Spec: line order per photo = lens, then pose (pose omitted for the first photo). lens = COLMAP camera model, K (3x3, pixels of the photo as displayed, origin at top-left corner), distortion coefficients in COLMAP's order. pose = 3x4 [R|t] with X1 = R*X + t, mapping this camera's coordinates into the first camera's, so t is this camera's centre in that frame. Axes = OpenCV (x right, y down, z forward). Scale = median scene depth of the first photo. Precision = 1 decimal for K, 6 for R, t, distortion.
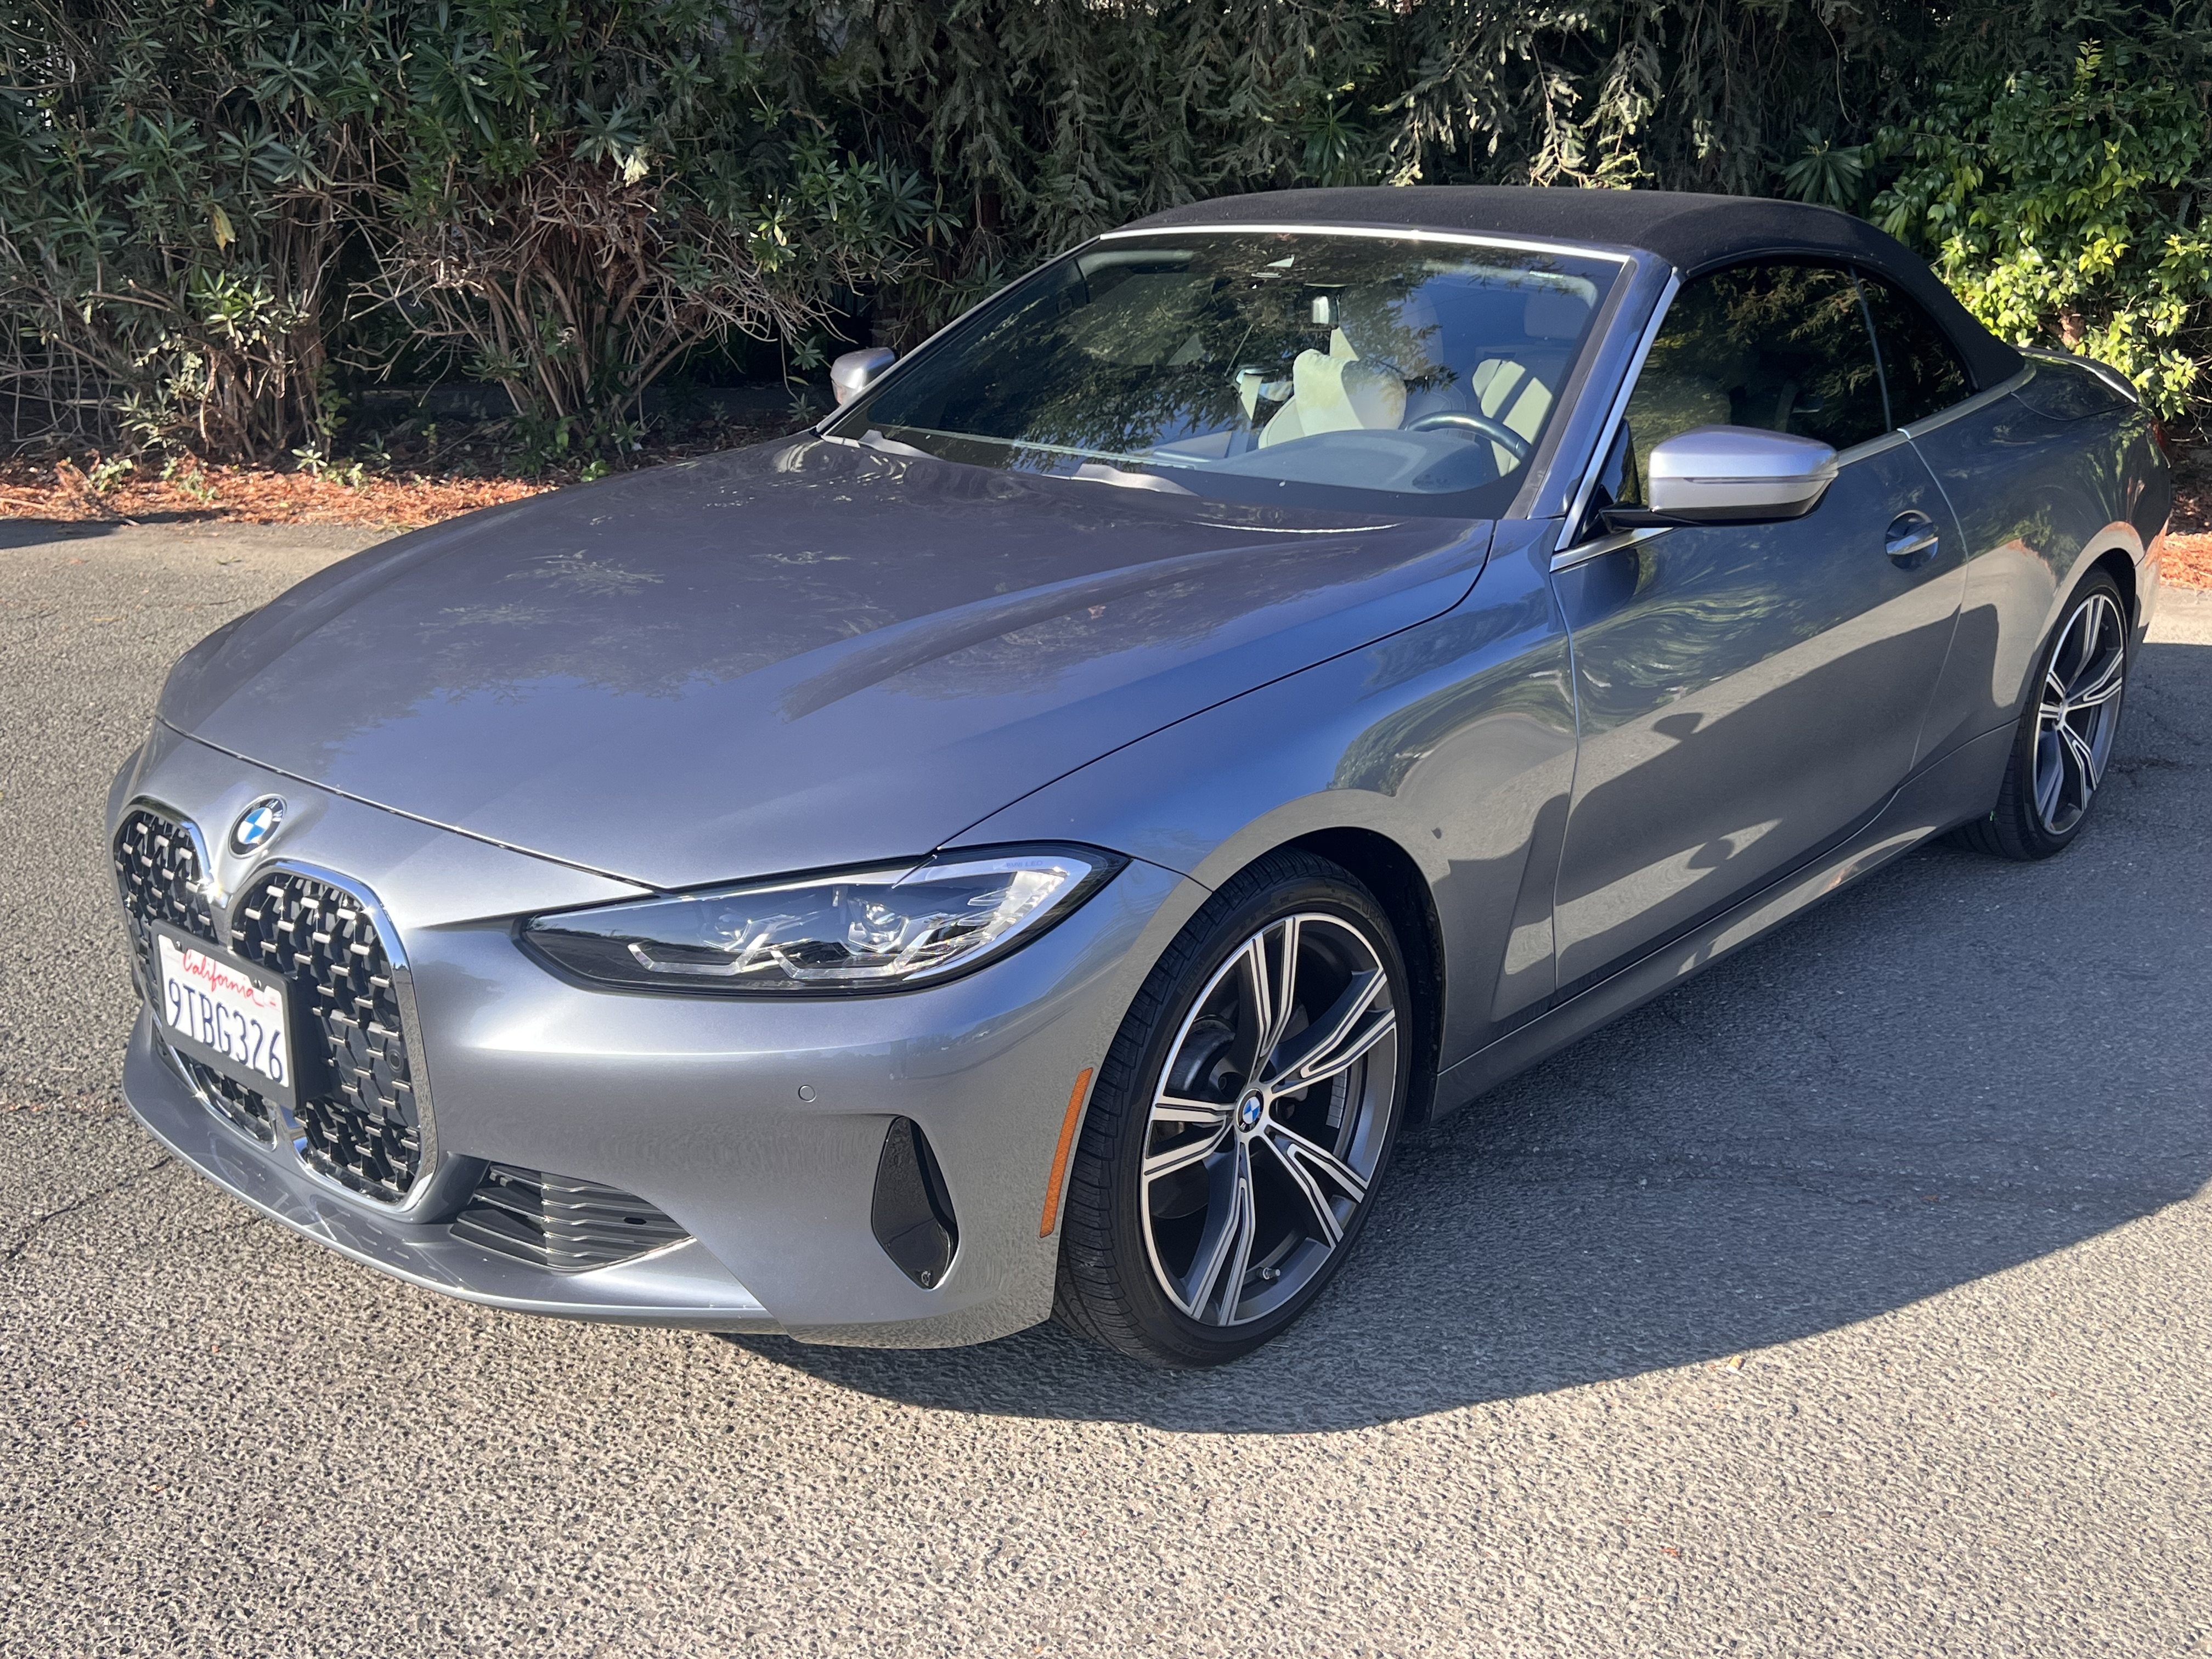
lens RADIAL K [[2167.2, 0, 1106.0], [0, 2167.2, 829.5], [0, 0, 1]] dist [0.082041, -0.093647]
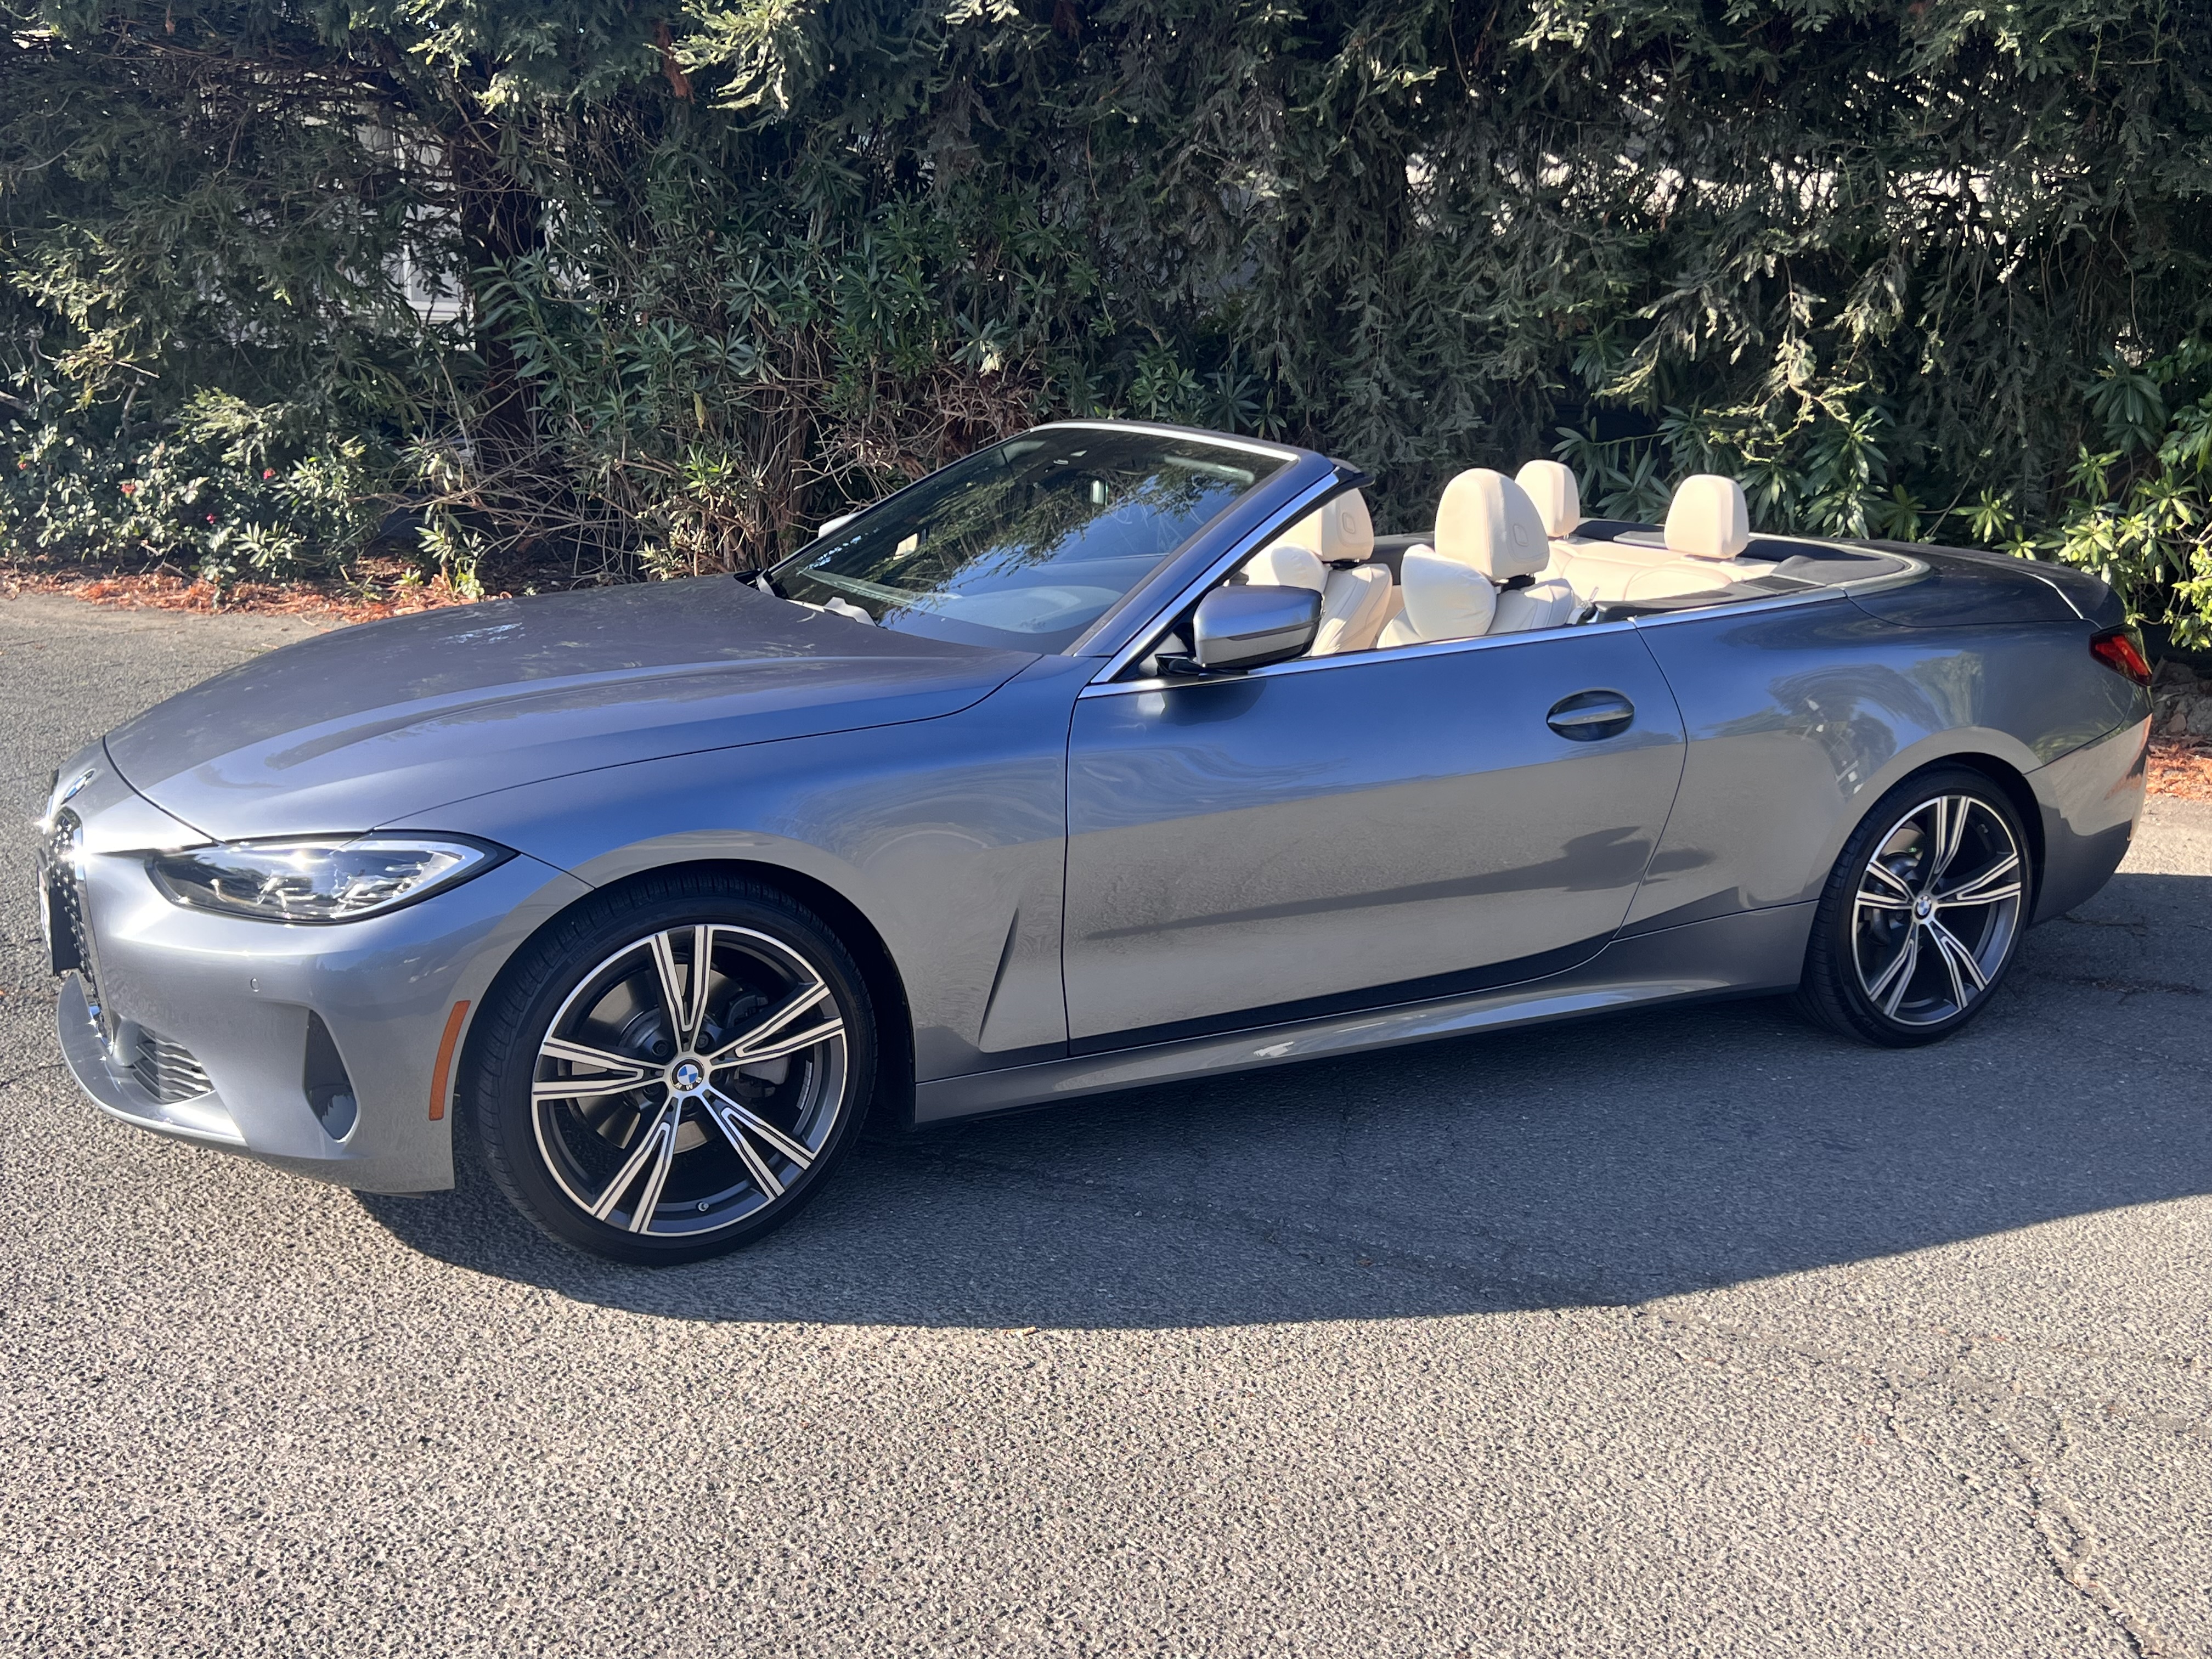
lens RADIAL K [[2214.4, 0, 1143.2], [0, 2214.4, 830.1], [0, 0, 1]] dist [0.278193, -0.948623]
pose [[0.935496, 0.085216, -0.342908, 0.736377], [-0.115898, 0.990794, -0.069964, 0.043649], [0.333789, 0.105193, 0.936760, -0.182007]]
